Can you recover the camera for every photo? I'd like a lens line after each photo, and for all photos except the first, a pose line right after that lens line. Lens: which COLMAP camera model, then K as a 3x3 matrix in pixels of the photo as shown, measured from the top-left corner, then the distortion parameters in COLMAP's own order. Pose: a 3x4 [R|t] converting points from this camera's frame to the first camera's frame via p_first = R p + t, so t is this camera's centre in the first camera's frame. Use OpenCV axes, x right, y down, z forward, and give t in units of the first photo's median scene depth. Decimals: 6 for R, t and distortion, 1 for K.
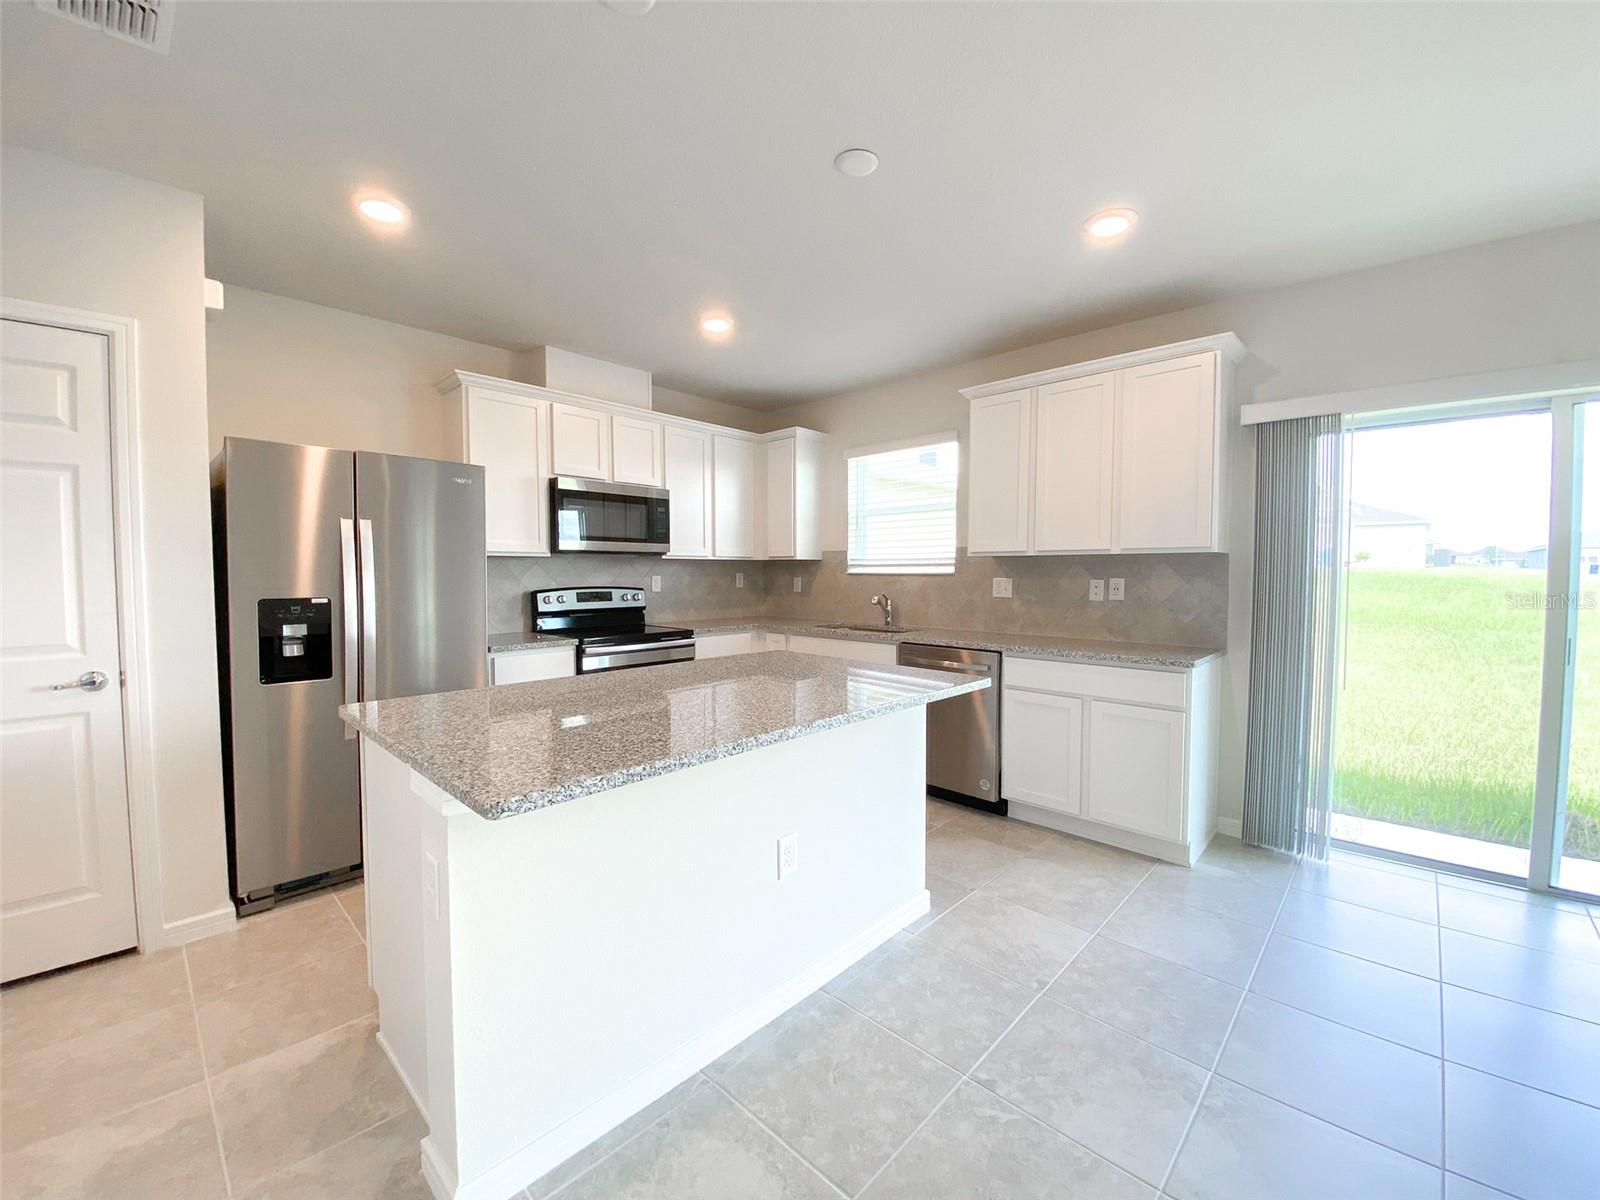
lens RADIAL K [[644.5, 0, 795.0], [0, 644.5, 594.9], [0, 0, 1]] dist [0.013812, -0.020975]
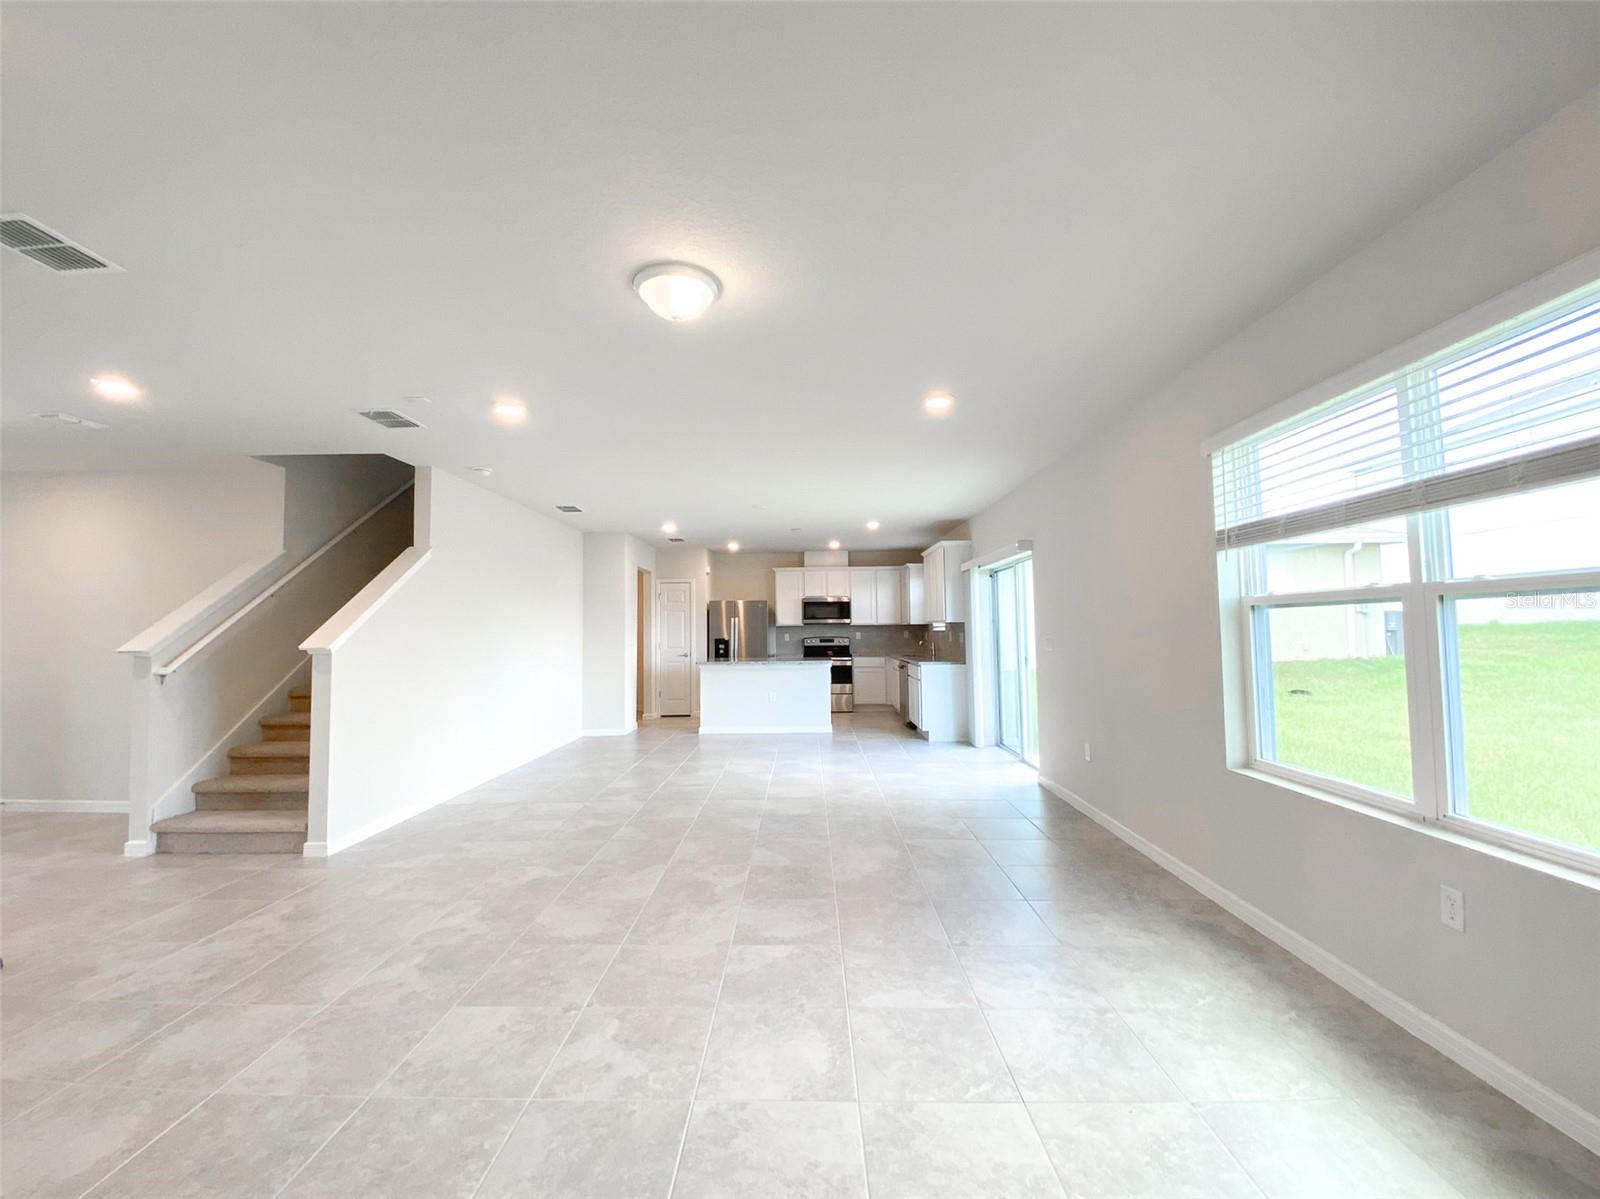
lens RADIAL K [[644.5, 0, 795.0], [0, 644.5, 594.4], [0, 0, 1]] dist [0.013812, -0.020975]
pose [[0.673709, -0.049866, -0.737312, 1.586000], [-0.014511, 0.996636, -0.080663, 0.029632], [0.738854, 0.065043, 0.670719, -0.871348]]
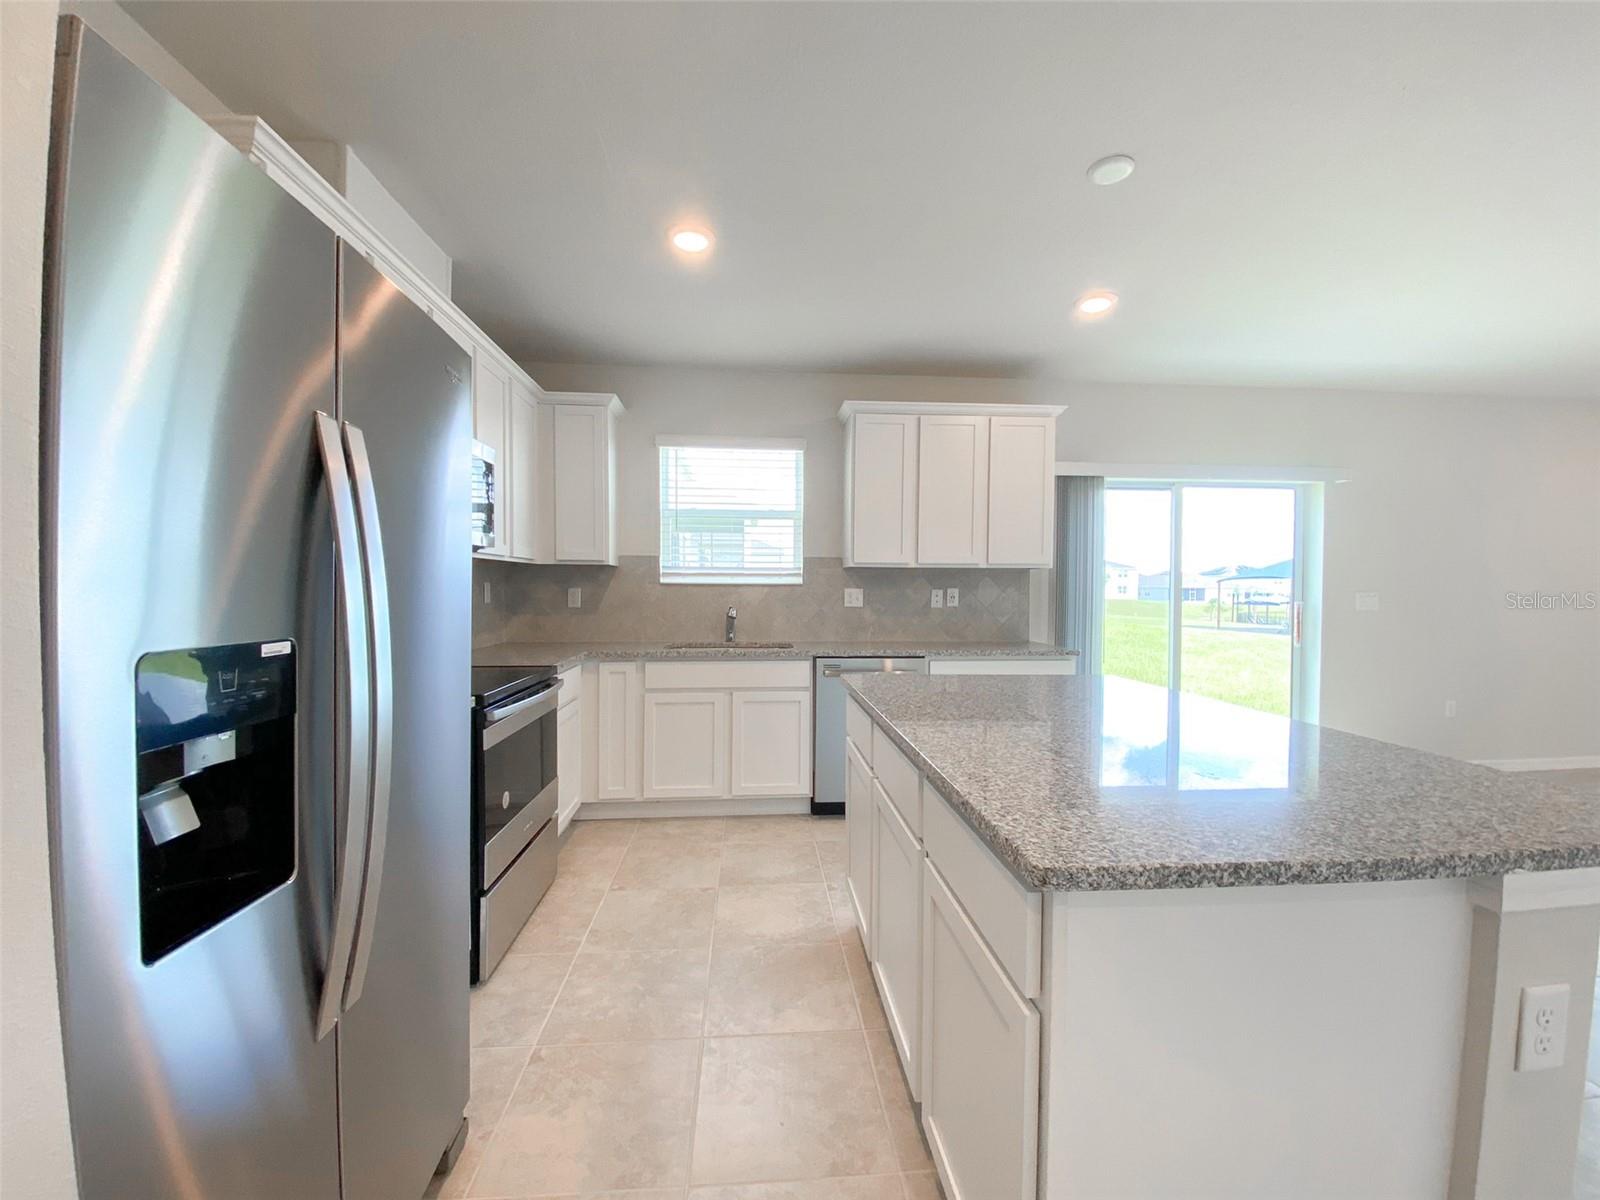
lens RADIAL K [[644.5, 0, 795.0], [0, 644.5, 594.9], [0, 0, 1]] dist [0.013812, -0.020975]
pose [[0.671834, -0.006354, 0.740674, -0.507101], [0.022985, 0.999660, -0.012273, -0.005279], [-0.740345, 0.025269, 0.671752, 0.370949]]
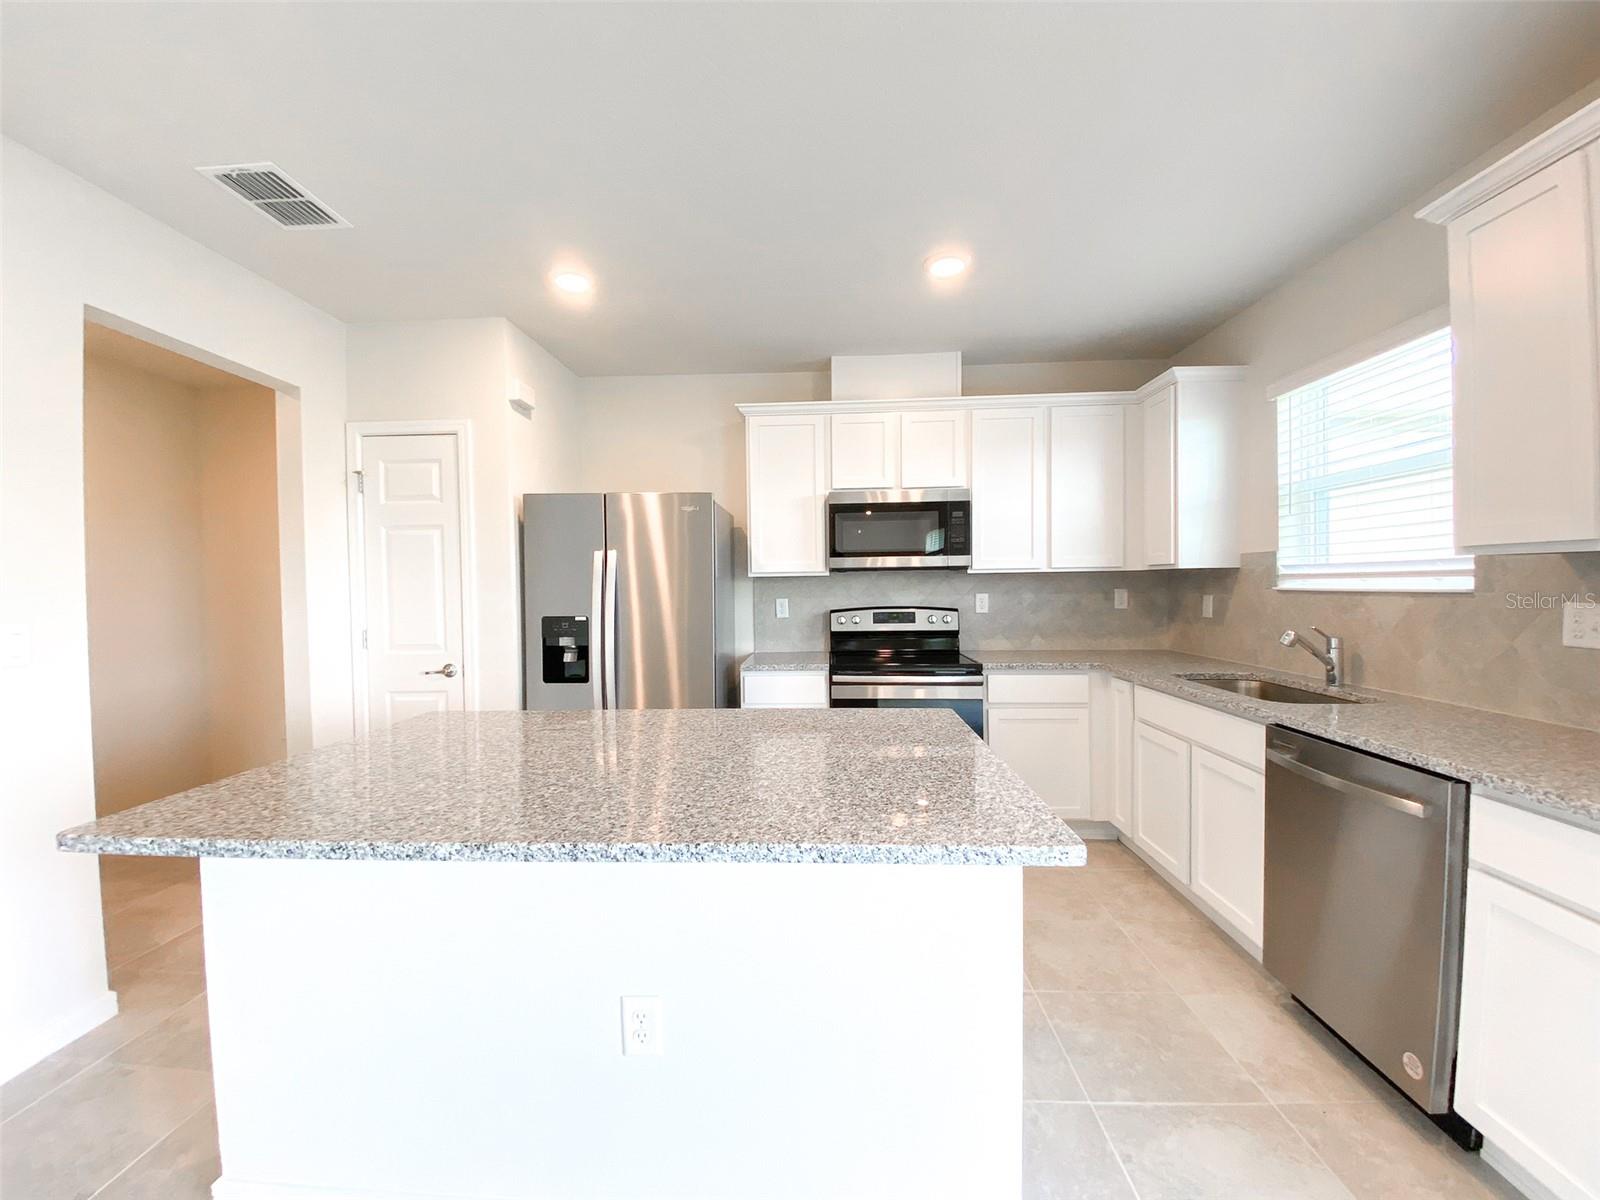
lens RADIAL K [[644.5, 0, 795.0], [0, 644.5, 594.9], [0, 0, 1]] dist [0.013812, -0.020975]
pose [[0.656644, 0.003669, -0.754192, 0.289204], [-0.014546, 0.999864, -0.007801, -0.020845], [0.754061, 0.016093, 0.656608, 0.322858]]
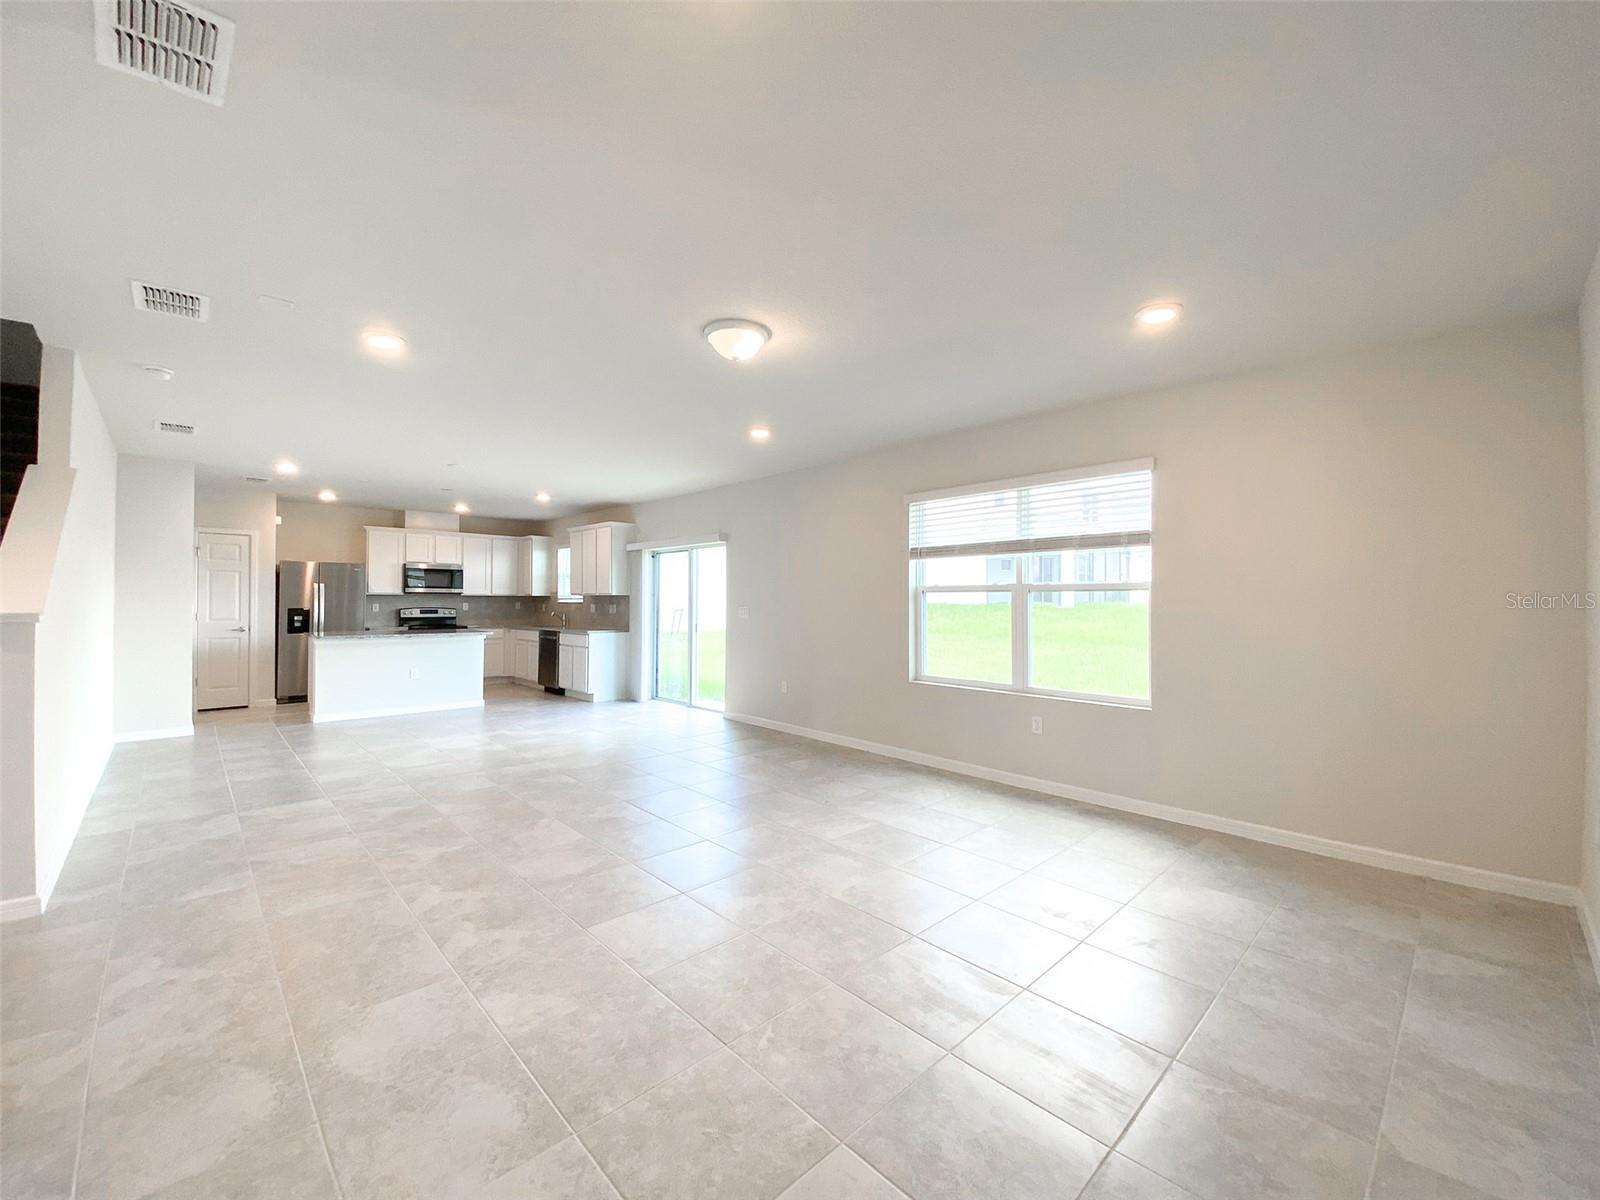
lens RADIAL K [[644.5, 0, 795.0], [0, 644.5, 594.9], [0, 0, 1]] dist [0.013812, -0.020975]
pose [[0.999042, 0.005600, -0.043395, 1.170160], [-0.007804, 0.998679, -0.050795, 0.053253], [0.043053, 0.051085, 0.997766, -1.343333]]
